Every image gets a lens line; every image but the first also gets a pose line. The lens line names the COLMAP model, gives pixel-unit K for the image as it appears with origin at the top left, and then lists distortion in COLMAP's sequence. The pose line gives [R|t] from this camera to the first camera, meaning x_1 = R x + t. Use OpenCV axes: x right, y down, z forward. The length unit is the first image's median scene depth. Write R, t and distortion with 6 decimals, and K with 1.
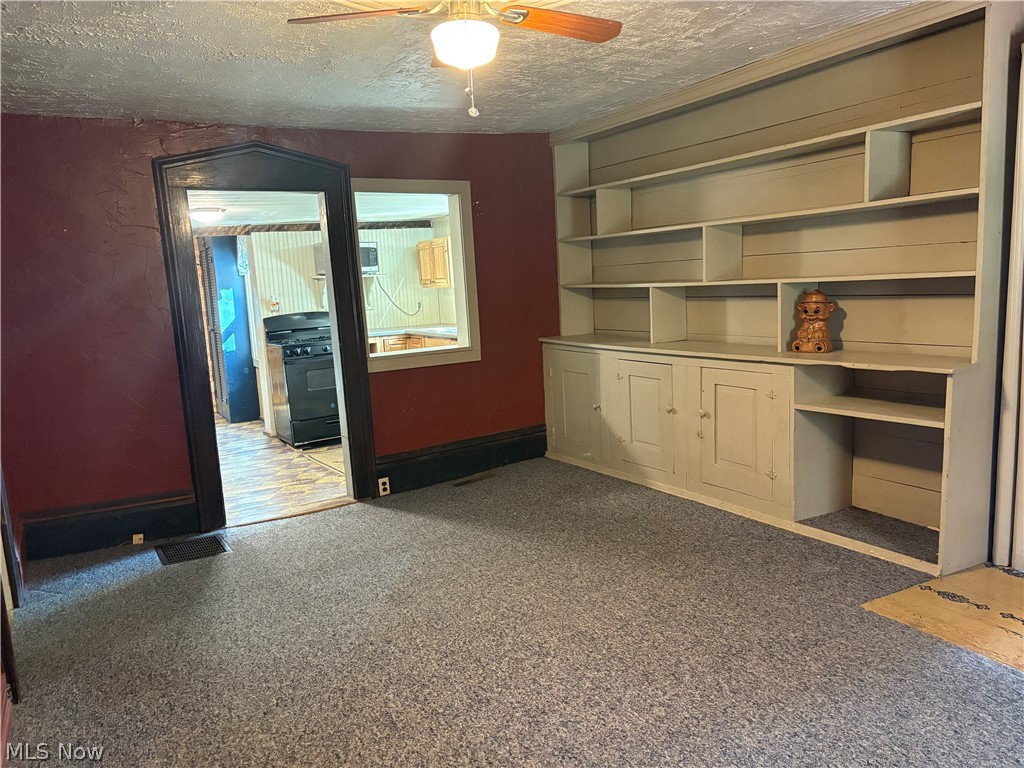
lens RADIAL K [[774.8, 0, 511.8], [0, 774.8, 390.5], [0, 0, 1]] dist [0.033698, -0.009444]
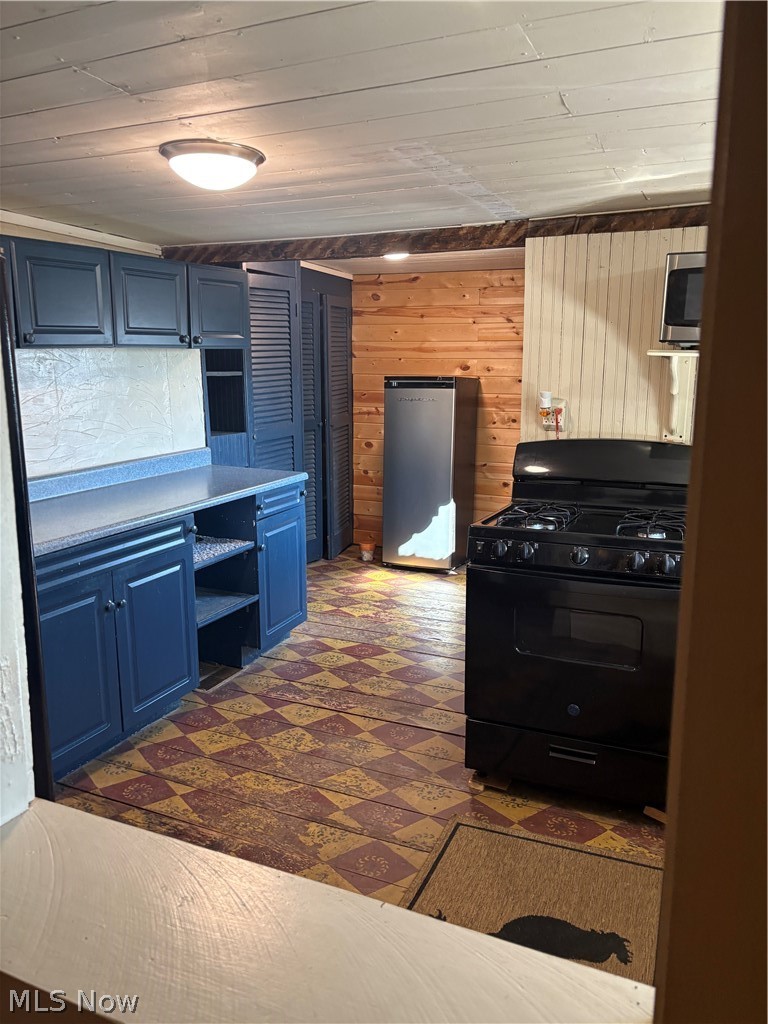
lens RADIAL K [[774.8, 0, 393.1], [0, 774.8, 517.2], [0, 0, 1]] dist [0.033698, -0.009444]
pose [[0.593401, 0.215848, -0.775426, -0.017054], [-0.152401, 0.976077, 0.155075, -0.108644], [0.790347, 0.026154, 0.612100, 0.680652]]
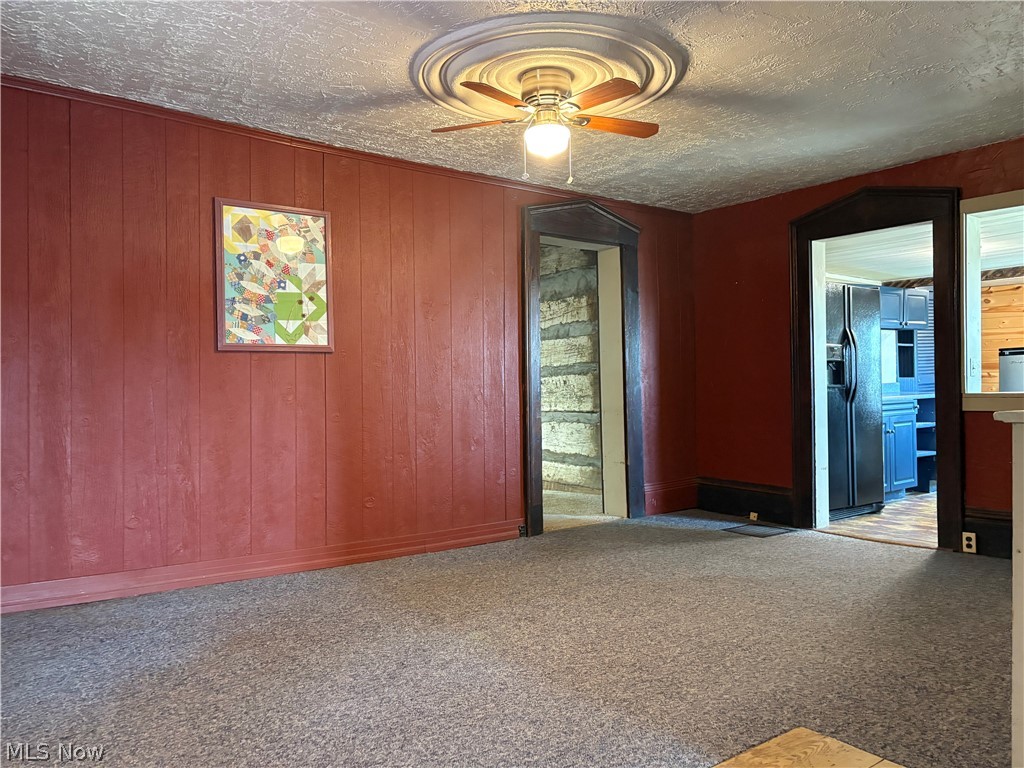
lens RADIAL K [[774.8, 0, 515.1], [0, 774.8, 385.3], [0, 0, 1]] dist [0.033698, -0.009444]
pose [[0.146052, 0.053934, -0.987806, 0.435773], [-0.138534, 0.989789, 0.033559, -0.007174], [0.979529, 0.131944, 0.152032, 0.238483]]
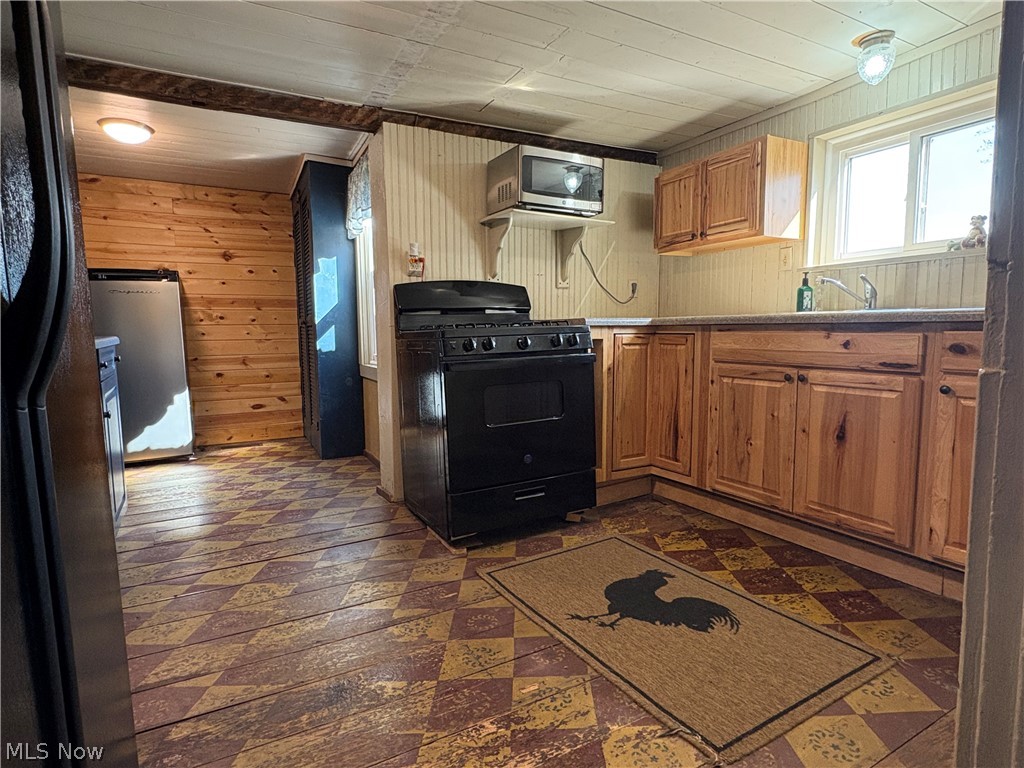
lens RADIAL K [[553.3, 0, 516.2], [0, 553.3, 380.7], [0, 0, 1]] dist [0.002447, -0.000574]
pose [[0.998999, 0.043631, -0.009841, -0.229267], [-0.044035, 0.997995, -0.045468, -0.013054], [0.007837, 0.045856, 0.998917, 0.623396]]
